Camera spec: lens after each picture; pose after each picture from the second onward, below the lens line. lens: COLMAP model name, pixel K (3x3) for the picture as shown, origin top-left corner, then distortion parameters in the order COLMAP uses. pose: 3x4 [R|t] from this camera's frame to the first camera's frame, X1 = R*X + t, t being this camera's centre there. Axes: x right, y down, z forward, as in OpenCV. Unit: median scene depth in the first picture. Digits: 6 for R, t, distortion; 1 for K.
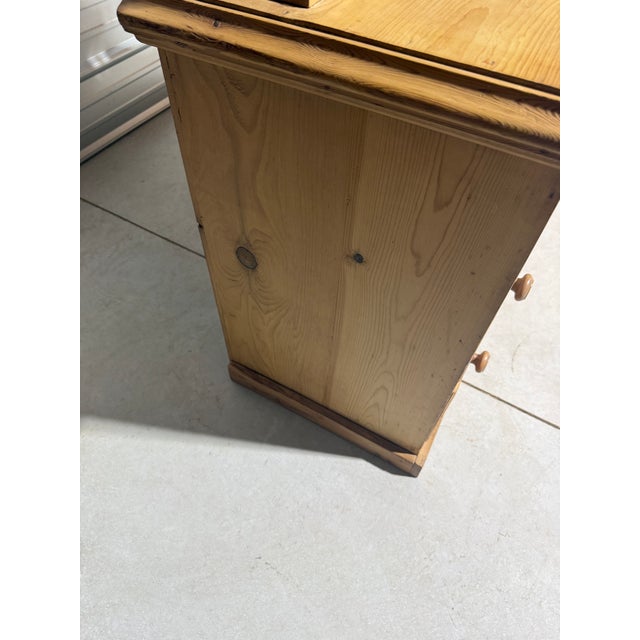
lens RADIAL K [[459.3, 0, 320.0], [0, 459.3, 320.0], [0, 0, 1]] dist [0.002560, -0.000514]
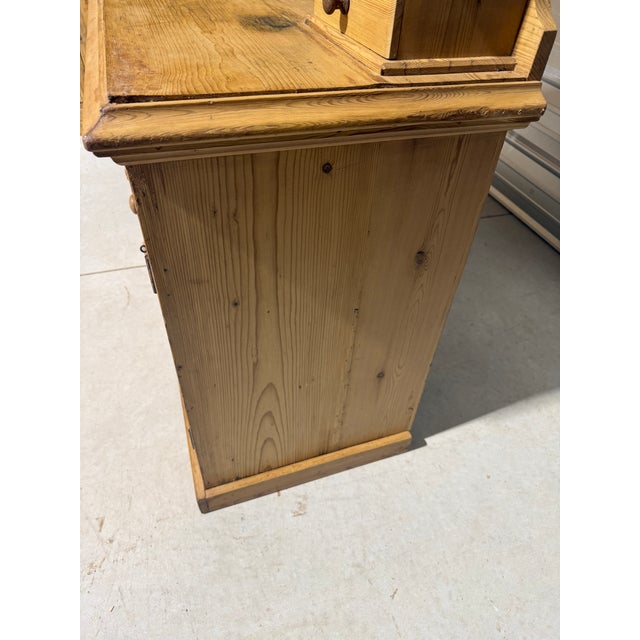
lens RADIAL K [[459.3, 0, 320.0], [0, 459.3, 320.0], [0, 0, 1]] dist [0.002560, -0.000514]
pose [[-0.665381, 0.453193, -0.593198, 0.813086], [-0.637777, 0.067856, 0.767226, -1.141070], [0.387953, 0.888826, 0.243886, 0.933083]]
